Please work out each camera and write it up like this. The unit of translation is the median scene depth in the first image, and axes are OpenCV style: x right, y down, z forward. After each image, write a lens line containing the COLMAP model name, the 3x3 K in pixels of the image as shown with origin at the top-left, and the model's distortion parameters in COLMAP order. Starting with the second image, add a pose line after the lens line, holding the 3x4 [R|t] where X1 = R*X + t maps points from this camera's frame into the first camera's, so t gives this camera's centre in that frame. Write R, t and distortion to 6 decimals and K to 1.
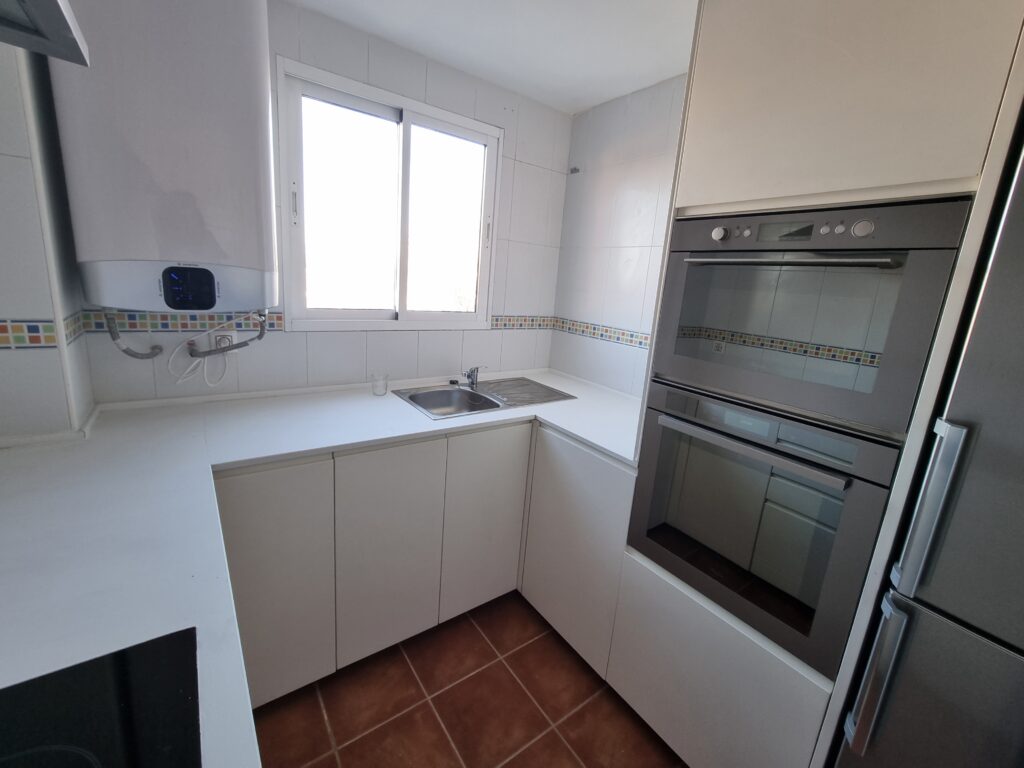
lens RADIAL K [[429.0, 0, 513.4], [0, 429.0, 368.5], [0, 0, 1]] dist [-0.002733, 0.000090]
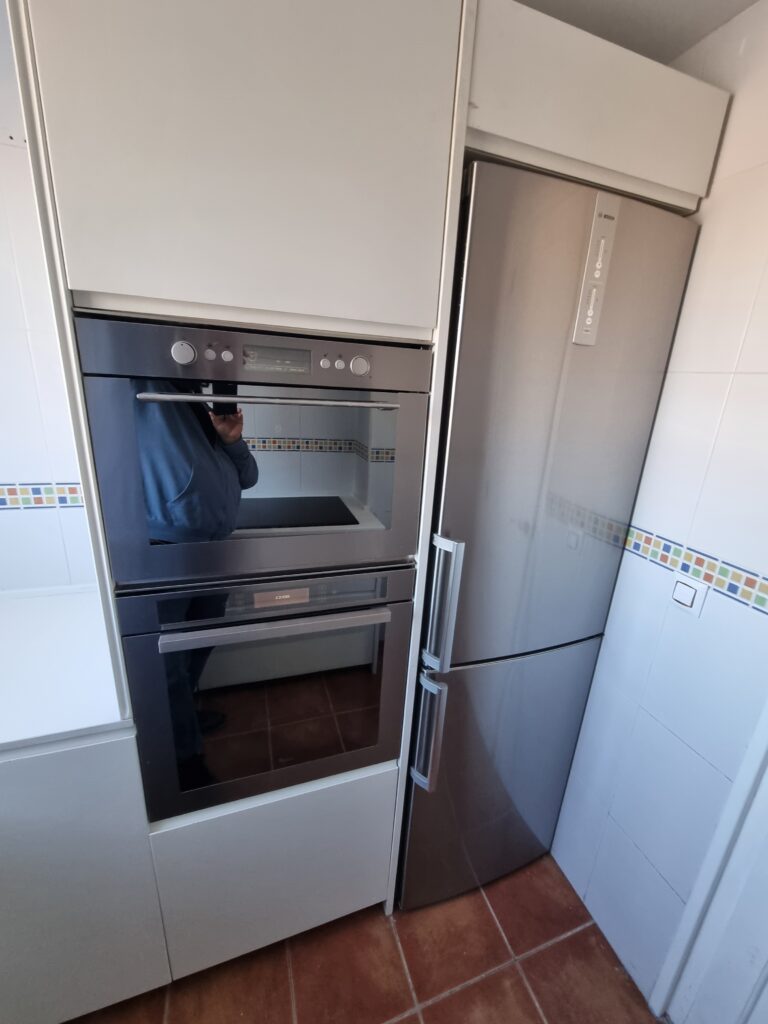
lens RADIAL K [[412.9, 0, 398.2], [0, 412.9, 513.1], [0, 0, 1]] dist [-0.012052, 0.001050]
pose [[0.279279, -0.330310, 0.901609, -0.037482], [0.158996, 0.941916, 0.295827, -0.151566], [-0.946955, 0.060734, 0.315576, 0.359730]]
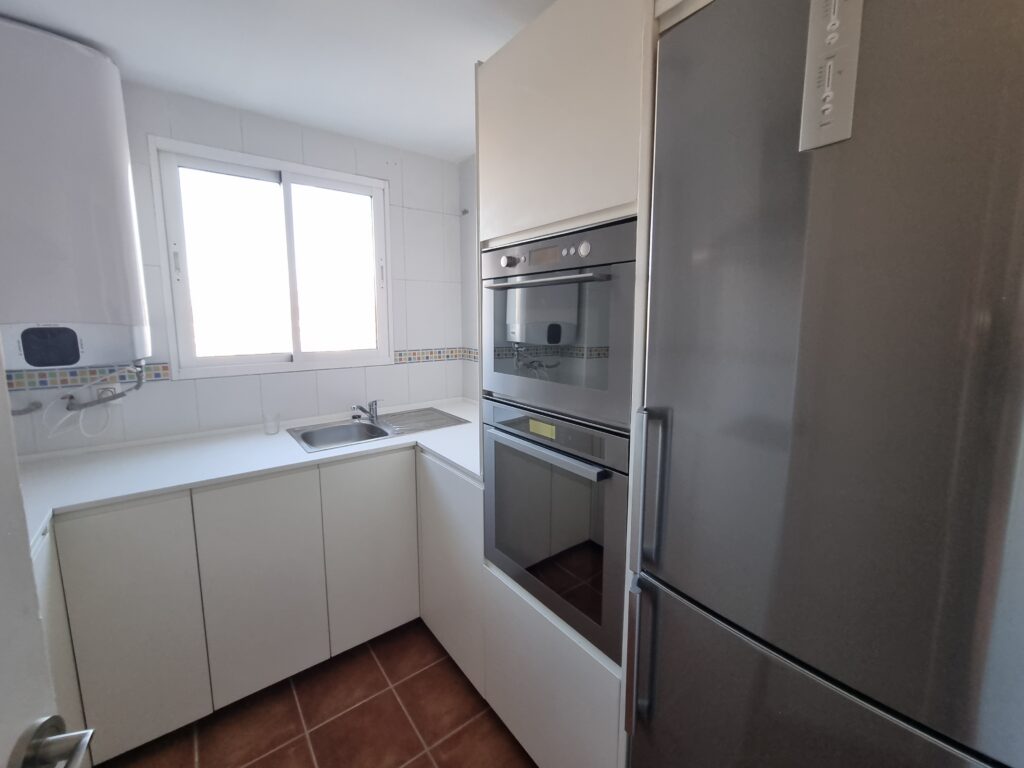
lens RADIAL K [[429.0, 0, 513.4], [0, 429.0, 368.5], [0, 0, 1]] dist [-0.002733, 0.000090]
pose [[0.996866, -0.077904, 0.013744, 0.317390], [0.078764, 0.993609, -0.080848, 0.039365], [-0.007357, 0.081678, 0.996632, -0.068026]]
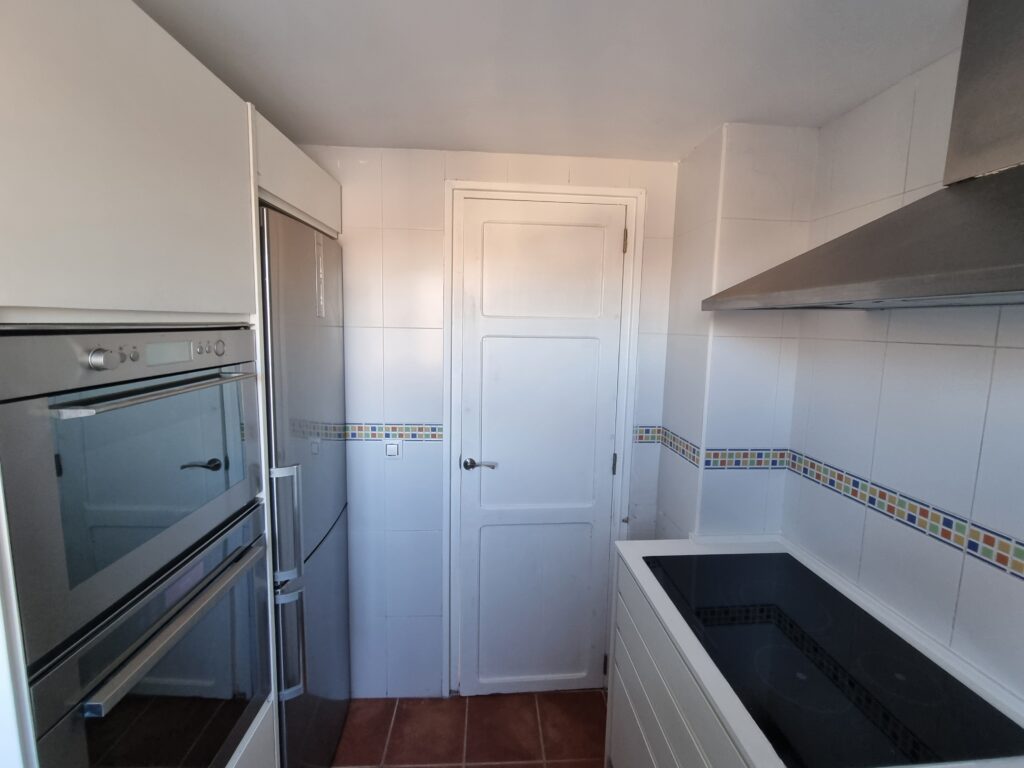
lens RADIAL K [[412.9, 0, 512.0], [0, 412.9, 384.0], [0, 0, 1]] dist [-0.012052, 0.001050]
pose [[-0.834243, -0.161493, 0.527218, -0.212458], [0.036077, 0.938115, 0.344440, -0.314399], [-0.550216, 0.306367, -0.776790, 0.780593]]
